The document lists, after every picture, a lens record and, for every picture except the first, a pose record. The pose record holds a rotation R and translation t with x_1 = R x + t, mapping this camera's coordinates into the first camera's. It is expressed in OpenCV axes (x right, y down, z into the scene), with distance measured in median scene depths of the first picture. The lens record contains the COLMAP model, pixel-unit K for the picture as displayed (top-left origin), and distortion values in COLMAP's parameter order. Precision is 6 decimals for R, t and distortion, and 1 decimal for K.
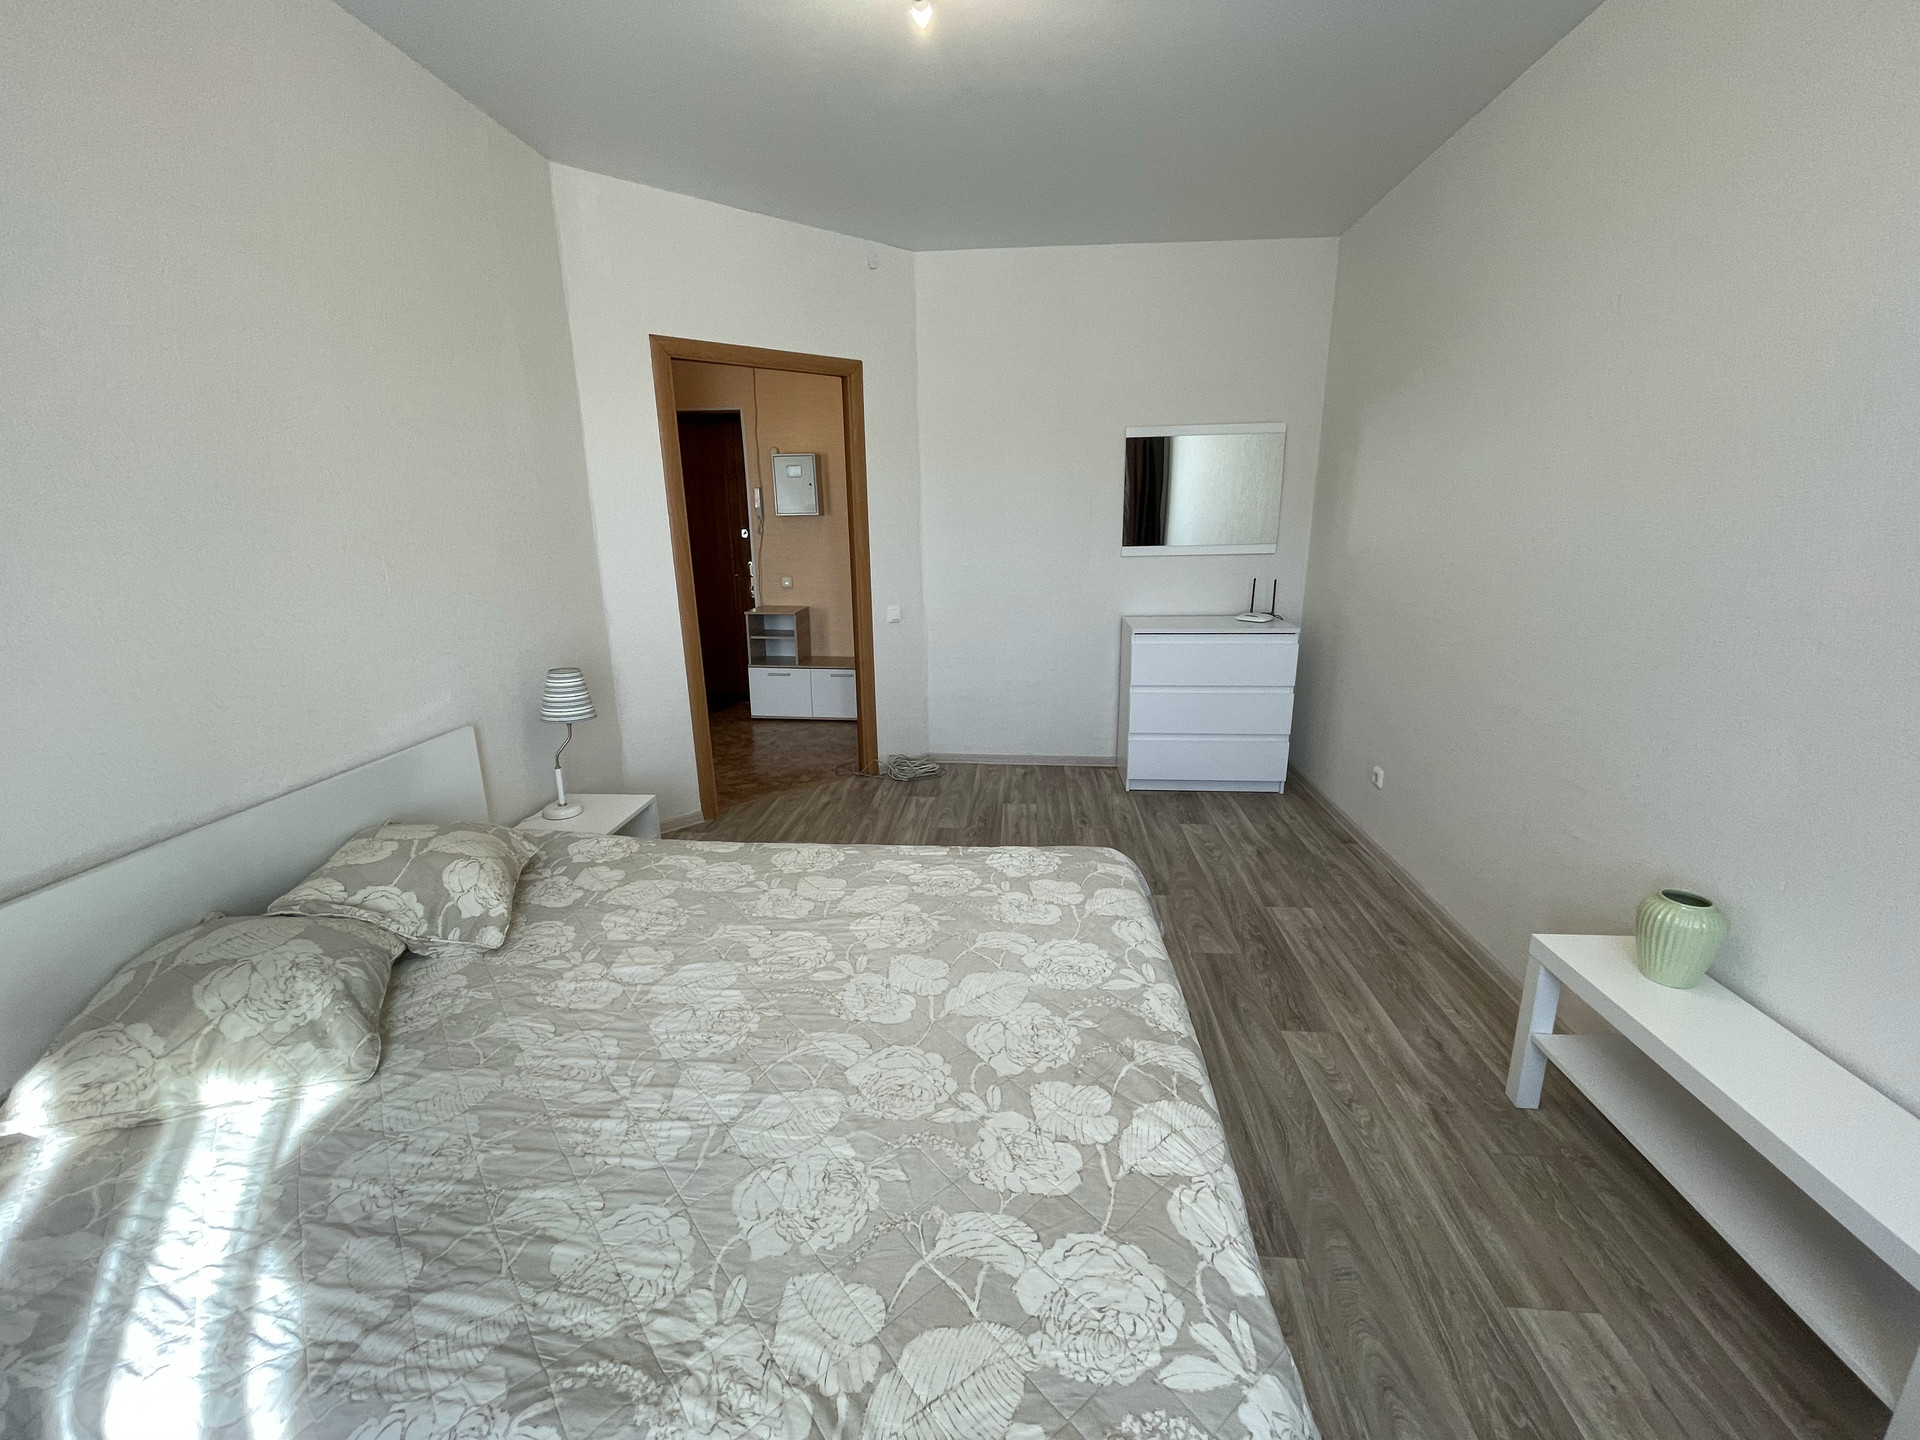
lens RADIAL K [[773.1, 0, 956.5], [0, 773.1, 717.6], [0, 0, 1]] dist [0.000117, -0.000220]
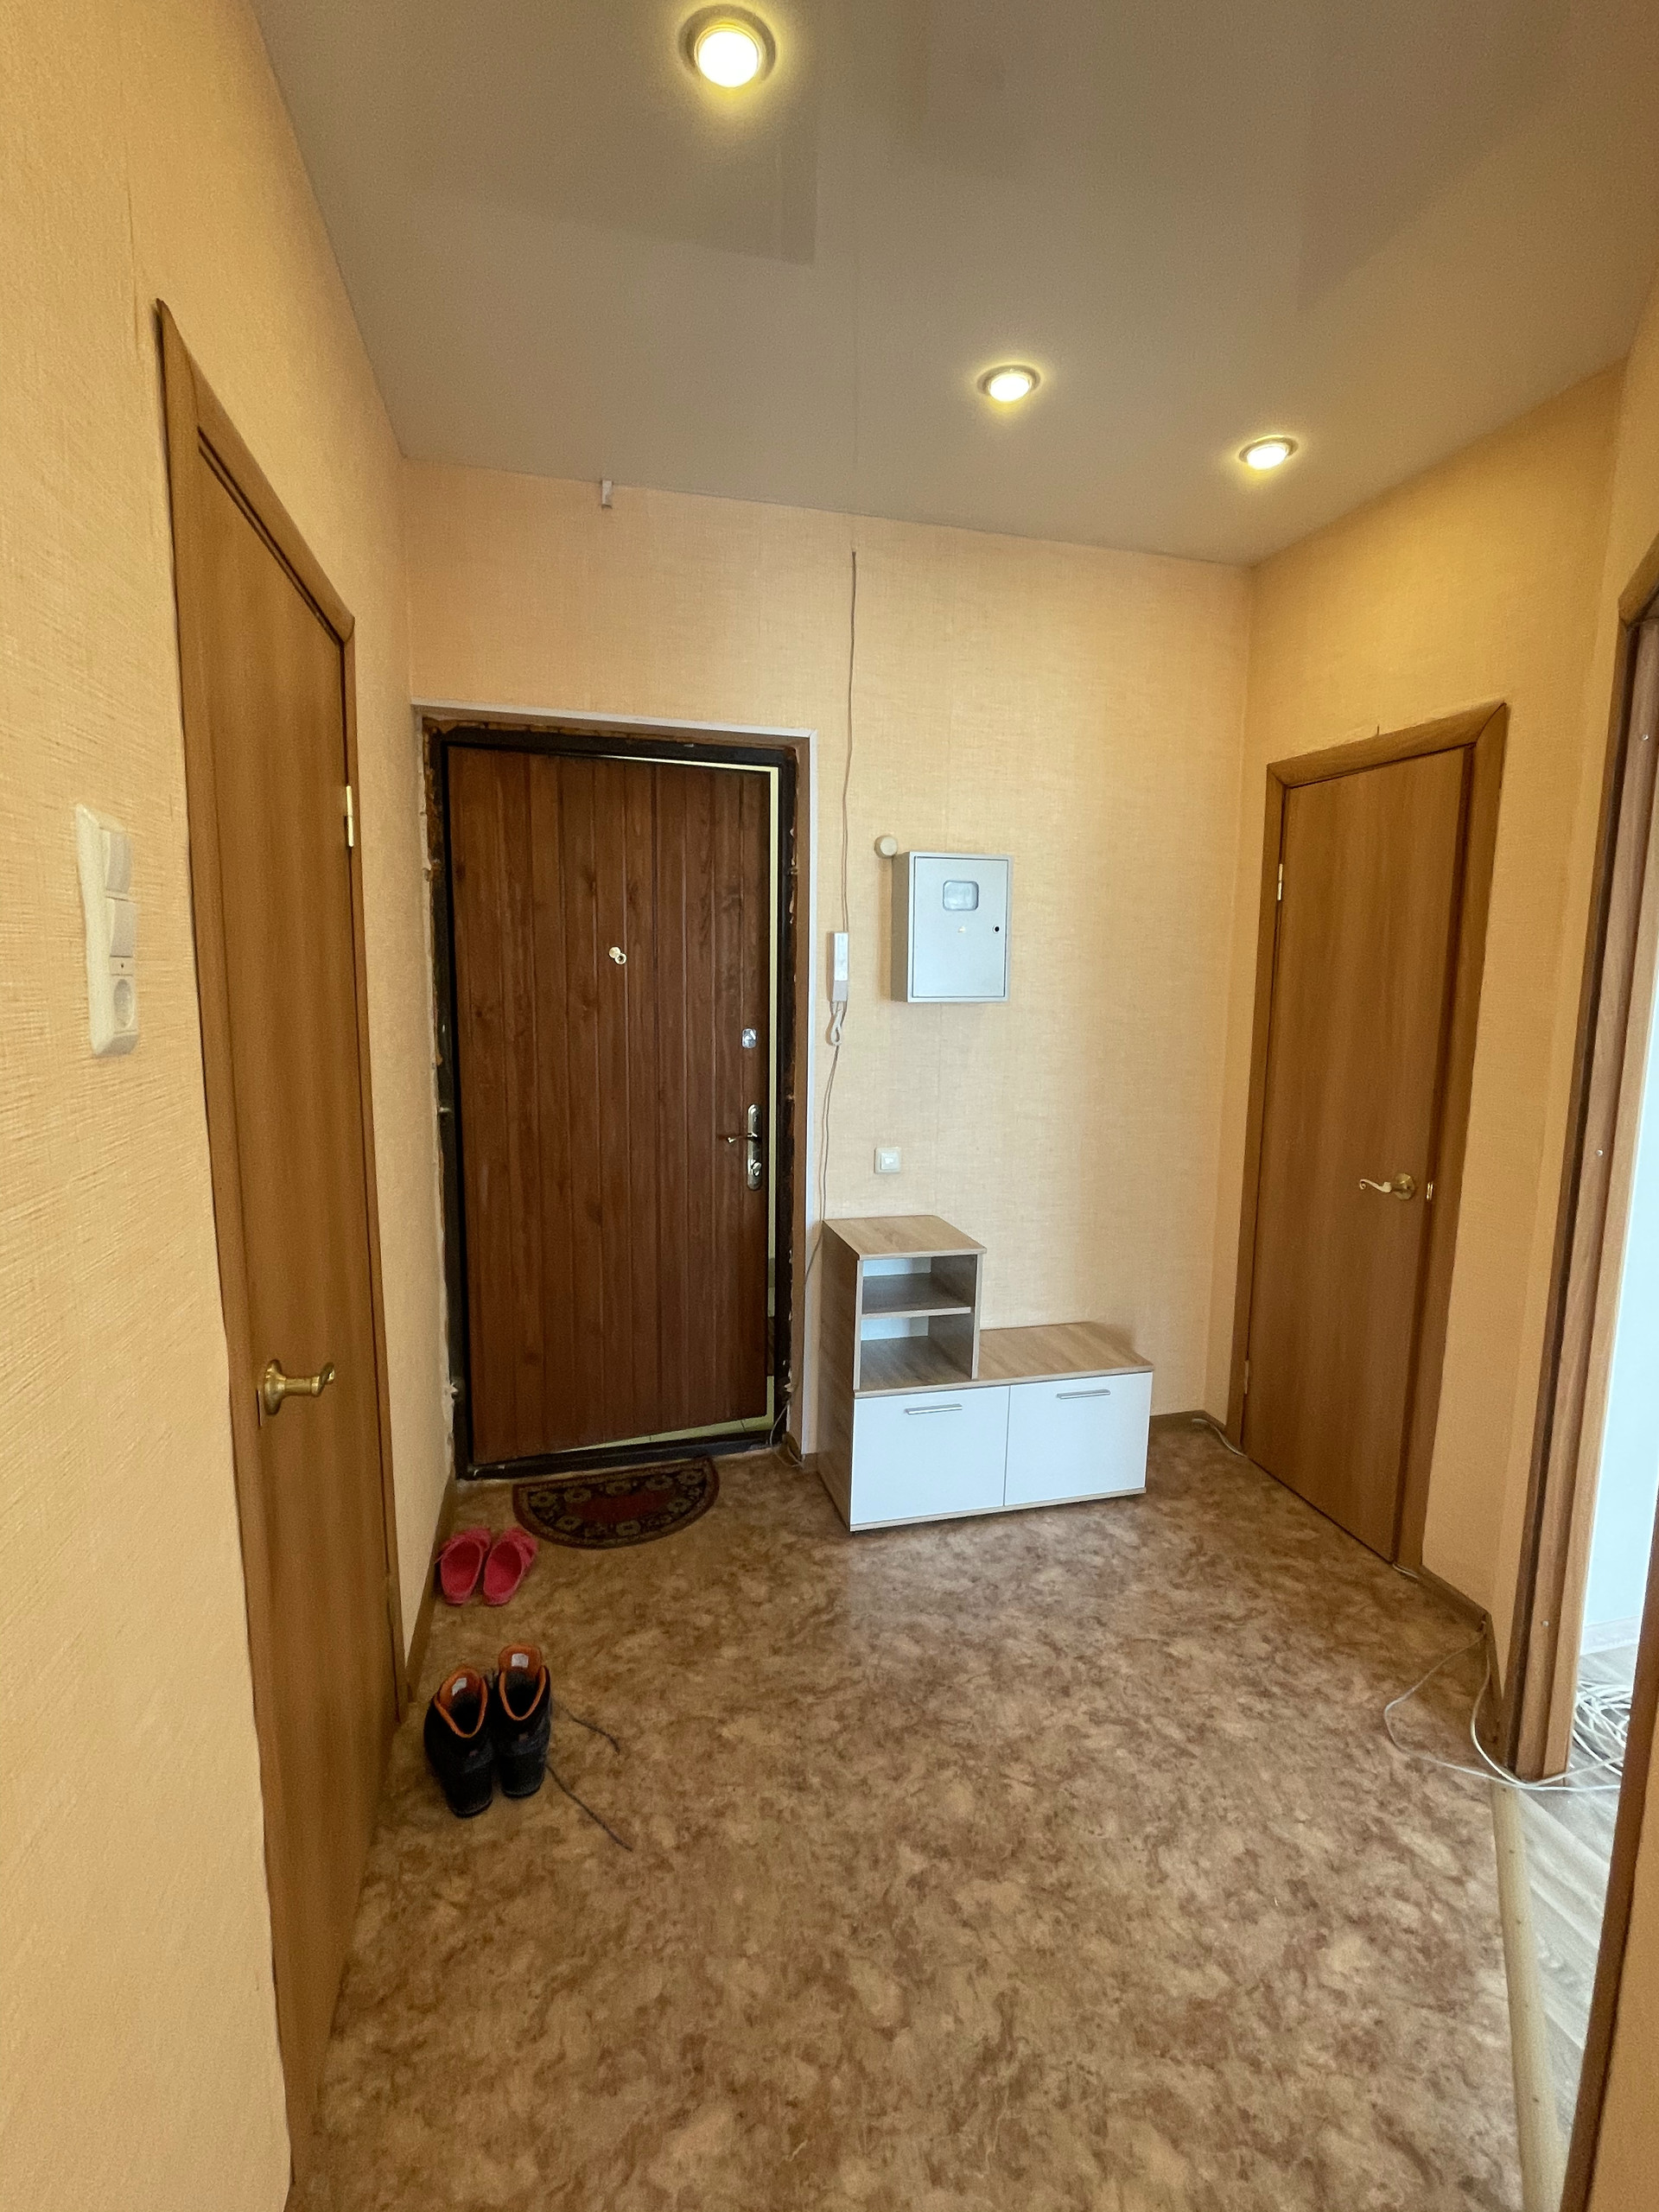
lens RADIAL K [[1017.9, 0, 829.5], [0, 1017.9, 1106.0], [0, 0, 1]] dist [-0.027992, 0.016960]
pose [[0.941957, -0.026558, 0.334682, -1.015419], [0.069005, 0.990898, -0.115585, -0.346892], [-0.328566, 0.131970, 0.935216, 1.222905]]
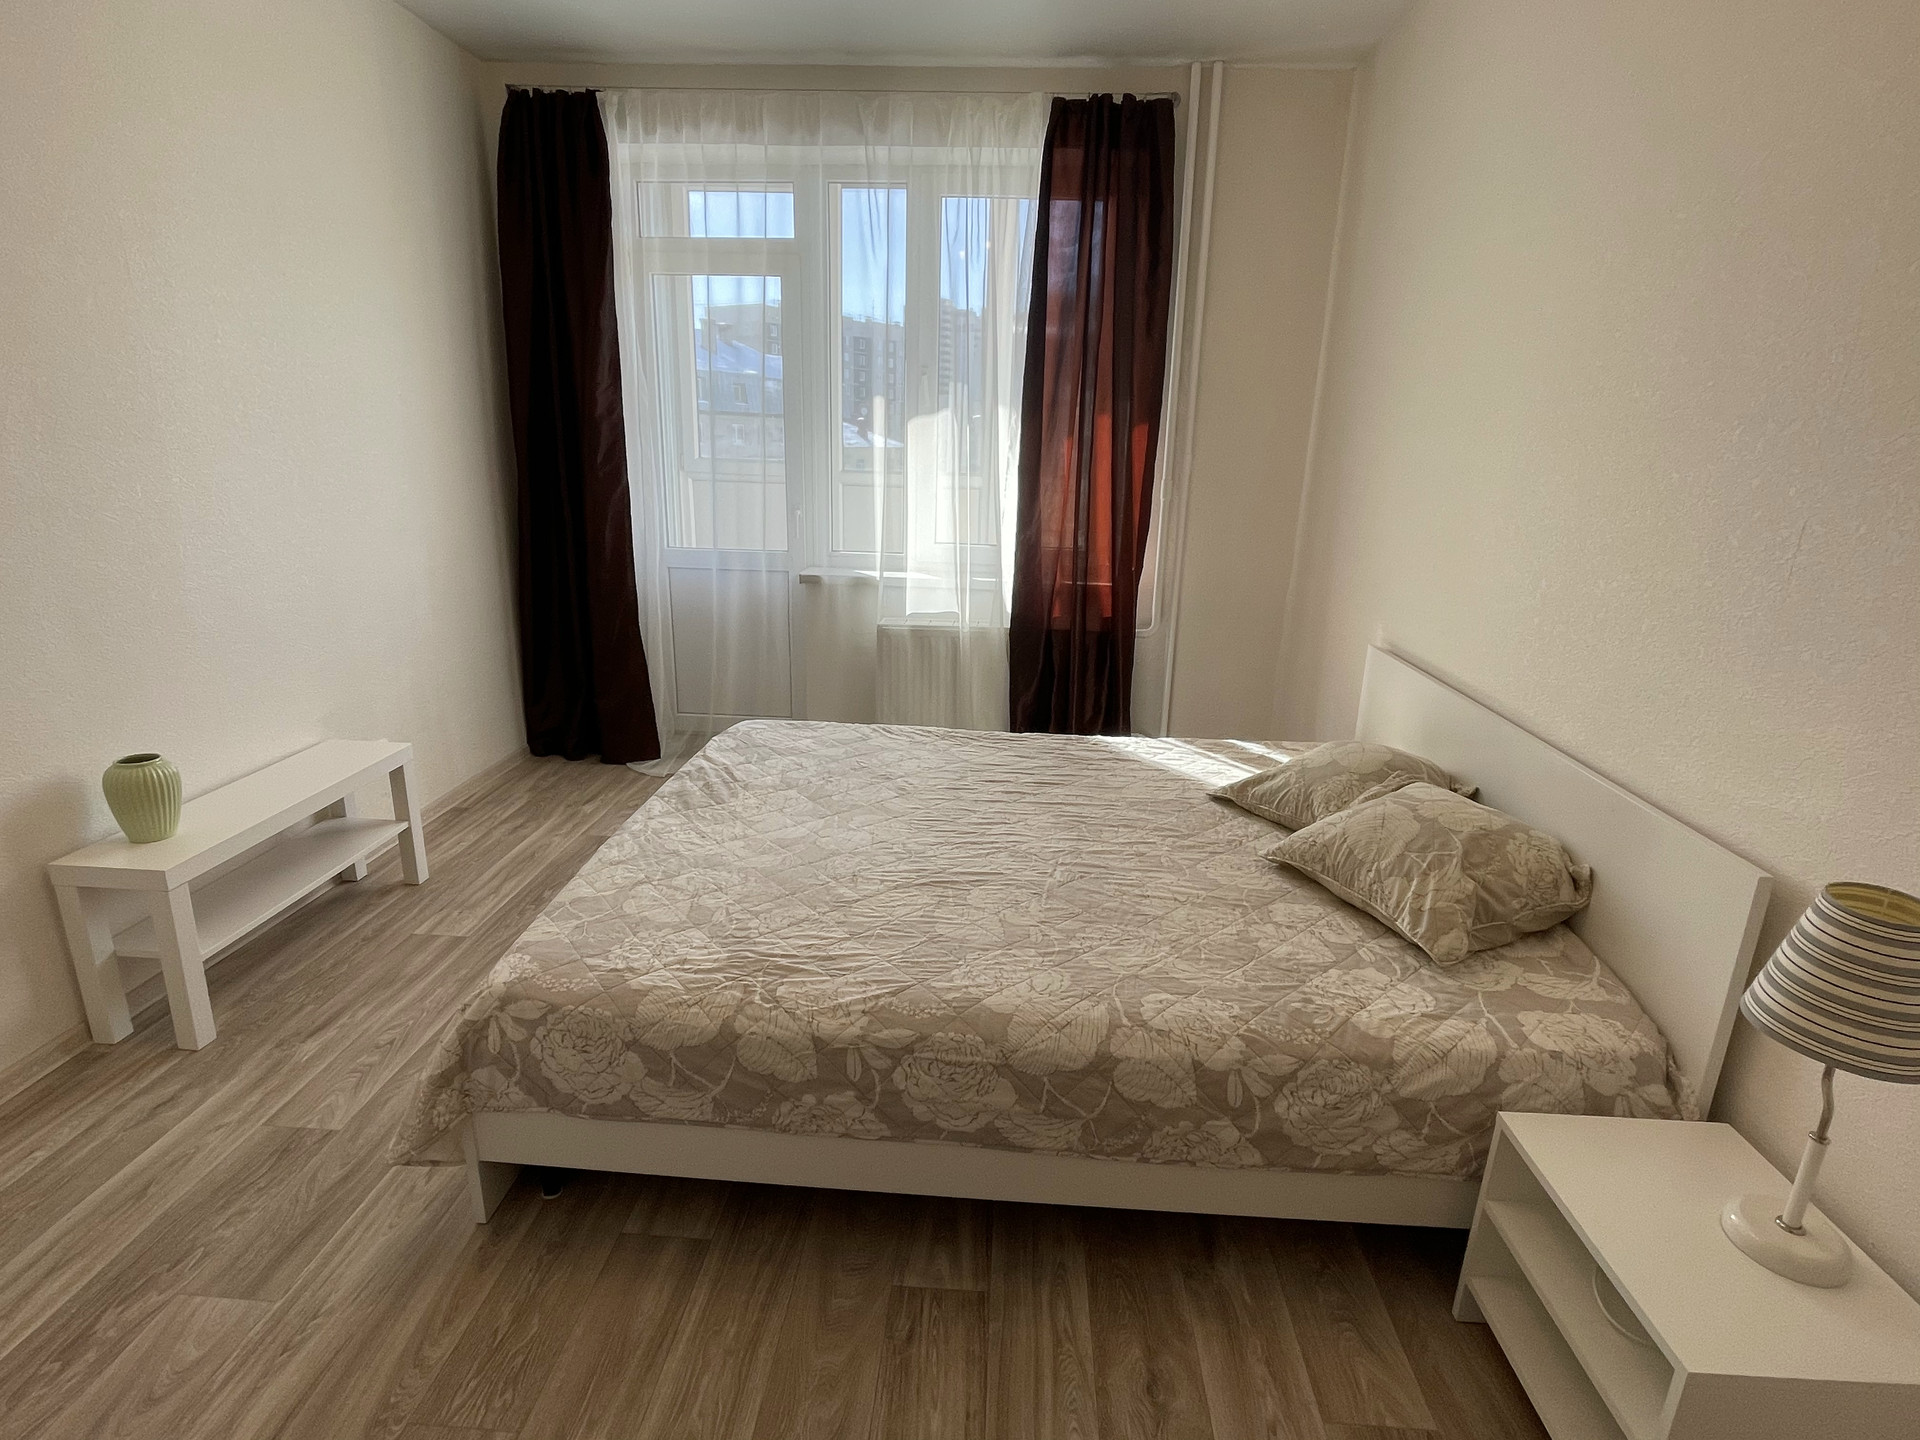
lens RADIAL K [[960.0, 0, 954.6], [0, 960.0, 720.1], [0, 0, 1]] dist [-0.003054, 0.001965]
pose [[-0.999609, -0.008647, -0.026599, -0.119018], [-0.021262, 0.852802, 0.521802, -0.374664], [0.018172, 0.522163, -0.852652, 1.477211]]
